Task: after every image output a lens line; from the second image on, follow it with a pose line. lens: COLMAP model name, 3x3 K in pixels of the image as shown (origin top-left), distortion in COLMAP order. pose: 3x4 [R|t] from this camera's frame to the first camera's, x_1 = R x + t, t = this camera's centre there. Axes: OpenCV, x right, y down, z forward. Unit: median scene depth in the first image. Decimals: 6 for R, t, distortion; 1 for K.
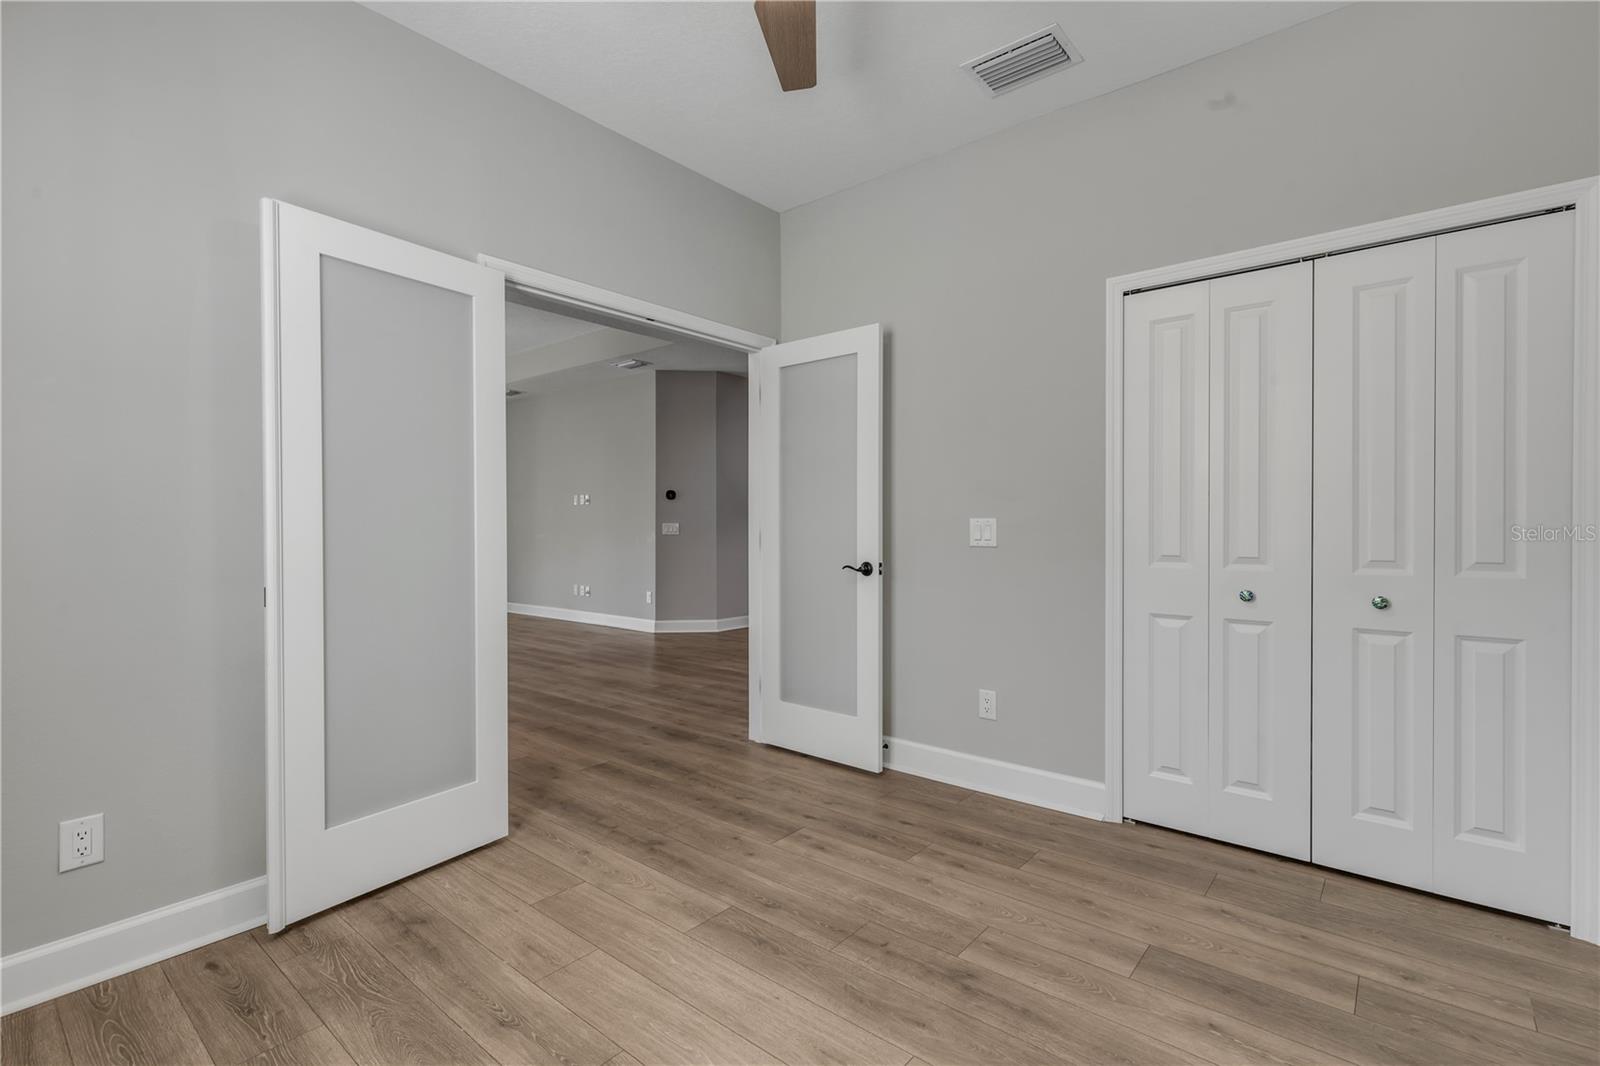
lens RADIAL K [[724.3, 0, 807.3], [0, 724.3, 530.1], [0, 0, 1]] dist [0.005052, -0.000050]
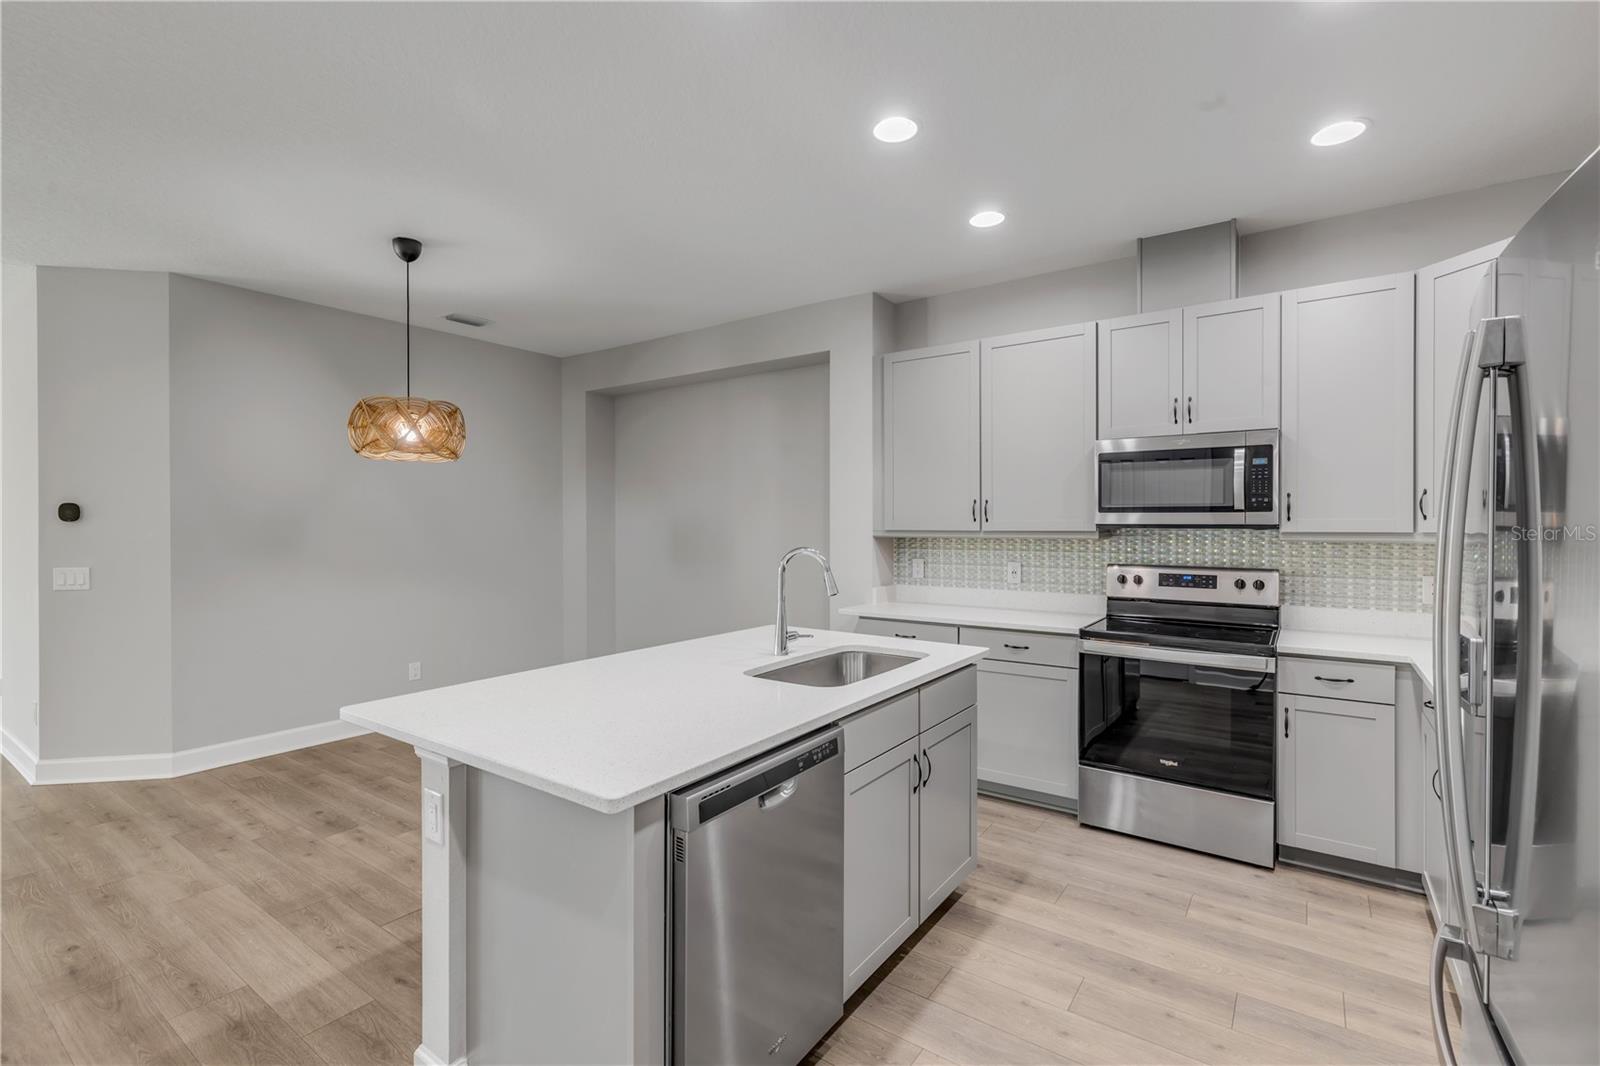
lens RADIAL K [[717.2, 0, 820.1], [0, 717.2, 528.4], [0, 0, 1]] dist [-0.000146, -0.000405]
pose [[0.996849, -0.000444, 0.079321, 0.298058], [0.000337, 0.999999, 0.001363, -0.037558], [-0.079321, -0.001332, 0.996848, 0.450864]]
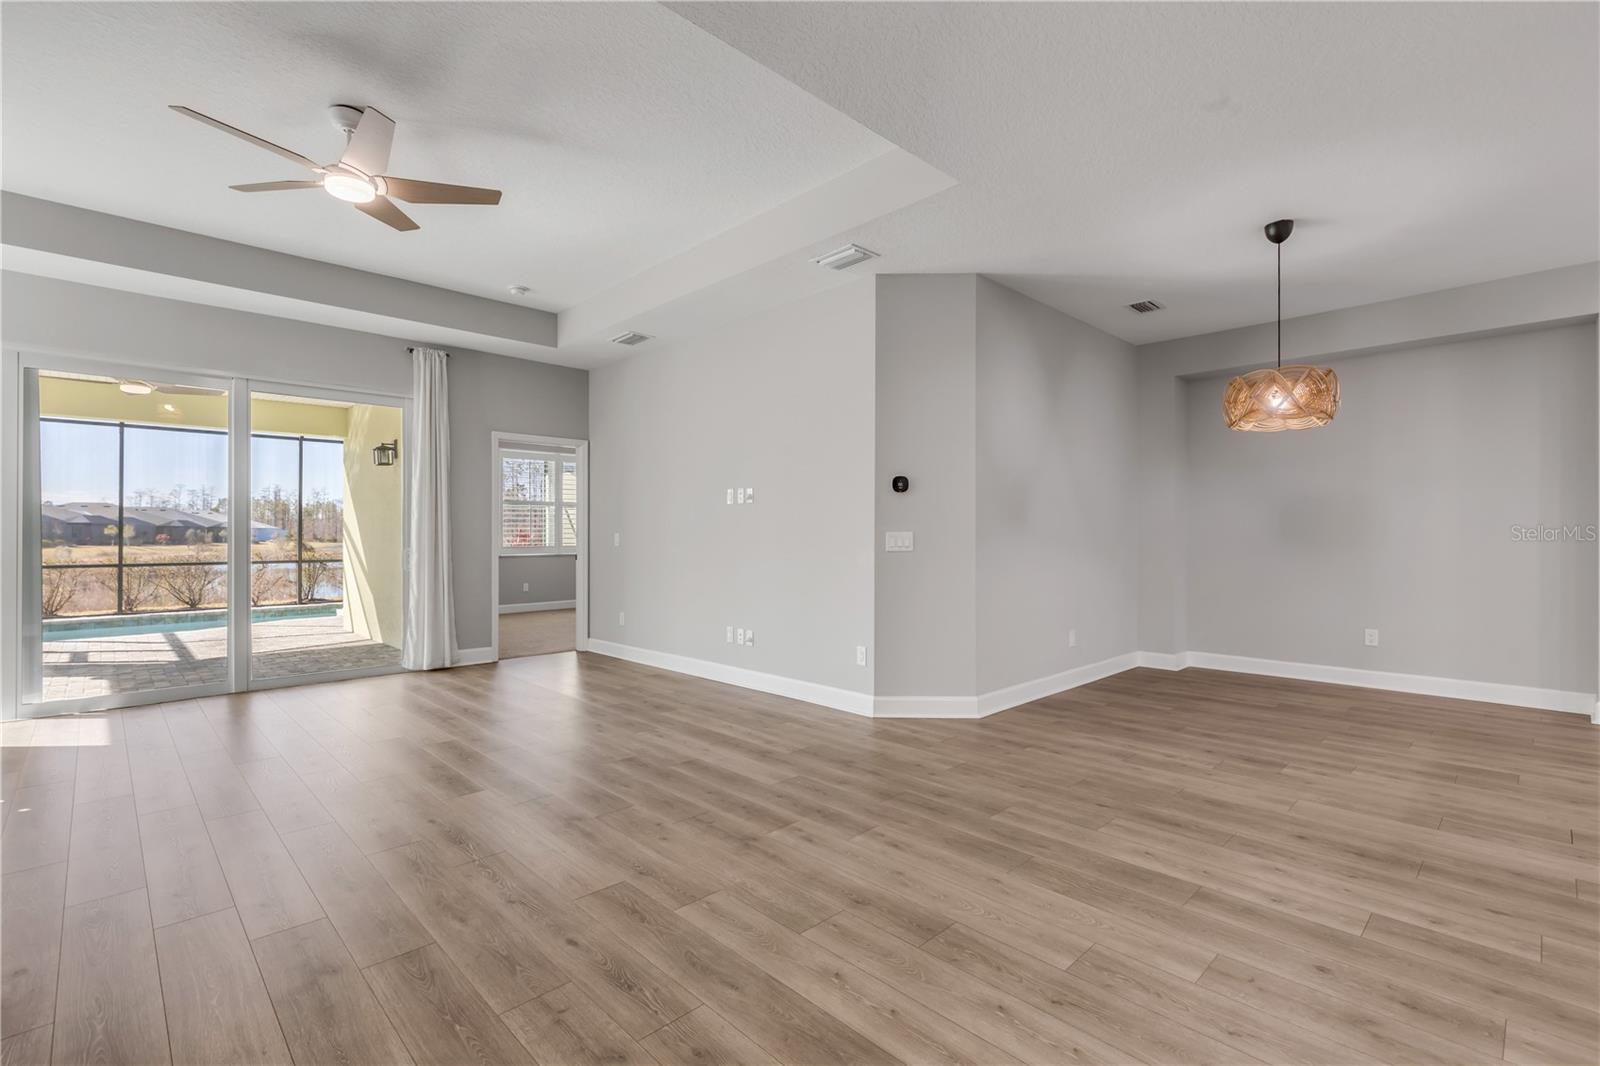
lens RADIAL K [[724.3, 0, 807.3], [0, 724.3, 530.1], [0, 0, 1]] dist [0.005052, -0.000050]
pose [[0.994075, -0.000027, -0.108694, -0.198397], [-0.001164, 0.999940, -0.010894, -0.004538], [0.108688, 0.010956, 0.994016, 0.398546]]
